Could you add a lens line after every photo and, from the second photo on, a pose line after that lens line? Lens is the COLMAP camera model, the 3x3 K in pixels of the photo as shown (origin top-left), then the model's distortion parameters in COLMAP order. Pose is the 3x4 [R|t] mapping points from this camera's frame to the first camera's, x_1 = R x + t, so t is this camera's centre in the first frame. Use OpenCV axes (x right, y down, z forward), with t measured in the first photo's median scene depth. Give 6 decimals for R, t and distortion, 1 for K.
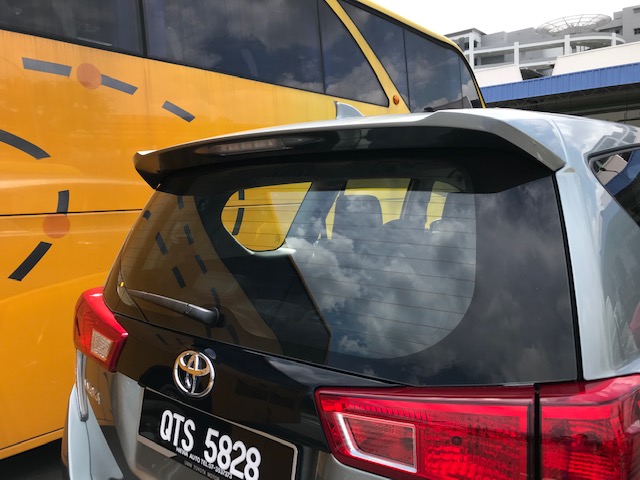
lens RADIAL K [[526.0, 0, 321.2], [0, 526.0, 243.6], [0, 0, 1]] dist [0.022482, -0.025827]
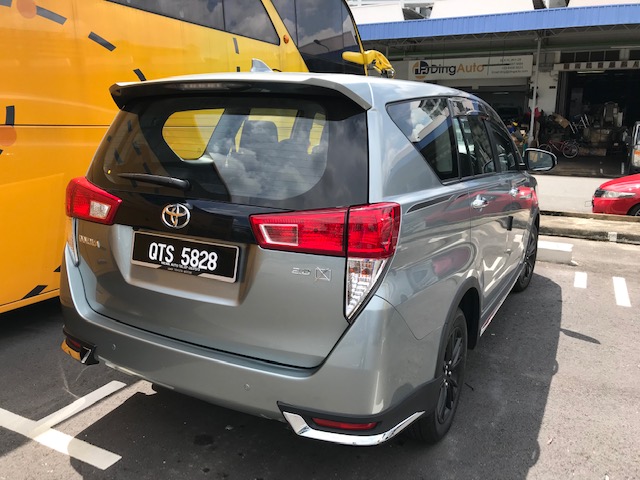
lens RADIAL K [[526.0, 0, 322.3], [0, 526.0, 237.4], [0, 0, 1]] dist [0.022482, -0.025827]
pose [[0.976429, -0.003551, 0.215811, -0.101756], [-0.021859, 0.993097, 0.115239, 0.072872], [-0.214730, -0.117240, 0.969611, -0.603818]]
